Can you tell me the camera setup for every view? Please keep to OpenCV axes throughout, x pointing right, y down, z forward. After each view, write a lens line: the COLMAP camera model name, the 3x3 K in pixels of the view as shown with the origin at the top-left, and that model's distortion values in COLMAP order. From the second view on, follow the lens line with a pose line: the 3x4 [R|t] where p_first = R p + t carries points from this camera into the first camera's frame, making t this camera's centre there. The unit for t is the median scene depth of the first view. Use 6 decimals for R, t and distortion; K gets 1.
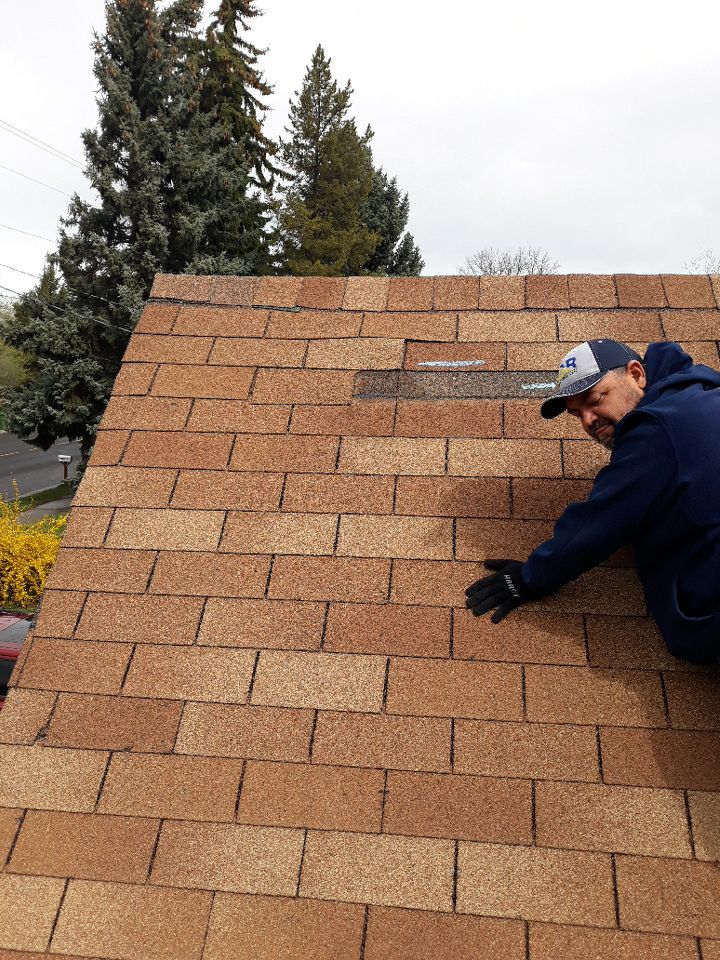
lens RADIAL K [[766.9, 0, 360.0], [0, 766.9, 480.0], [0, 0, 1]] dist [-0.040894, 0.005717]
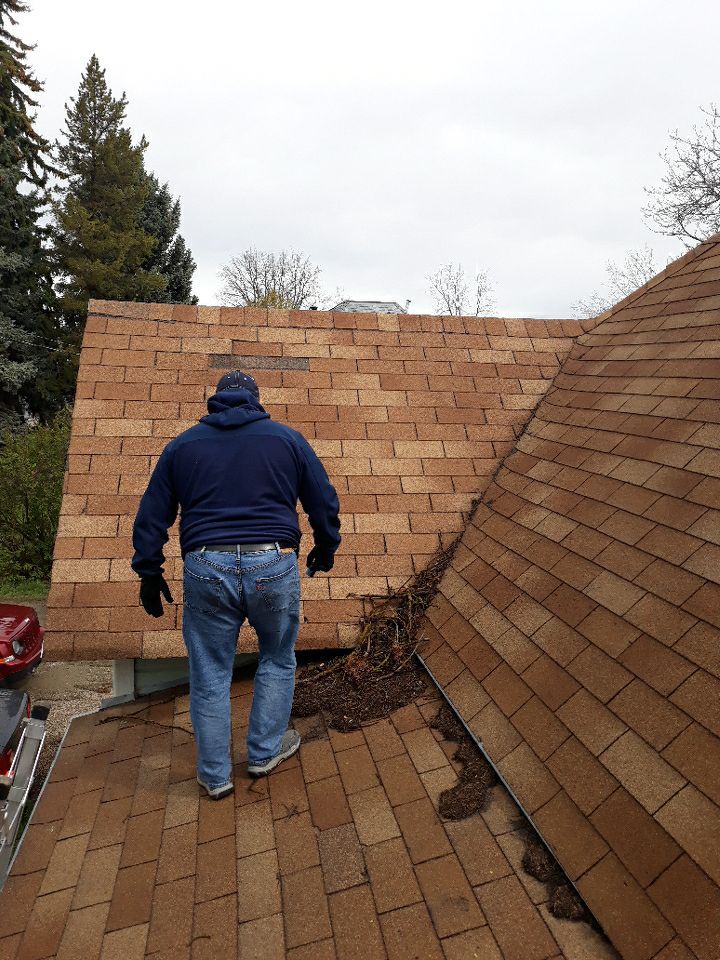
lens RADIAL K [[766.9, 0, 360.0], [0, 766.9, 480.0], [0, 0, 1]] dist [-0.040894, 0.005717]
pose [[0.955287, -0.024311, 0.294680, -0.020300], [0.023409, 0.999704, 0.006588, 0.017654], [-0.294753, 0.000604, 0.955573, -0.099304]]
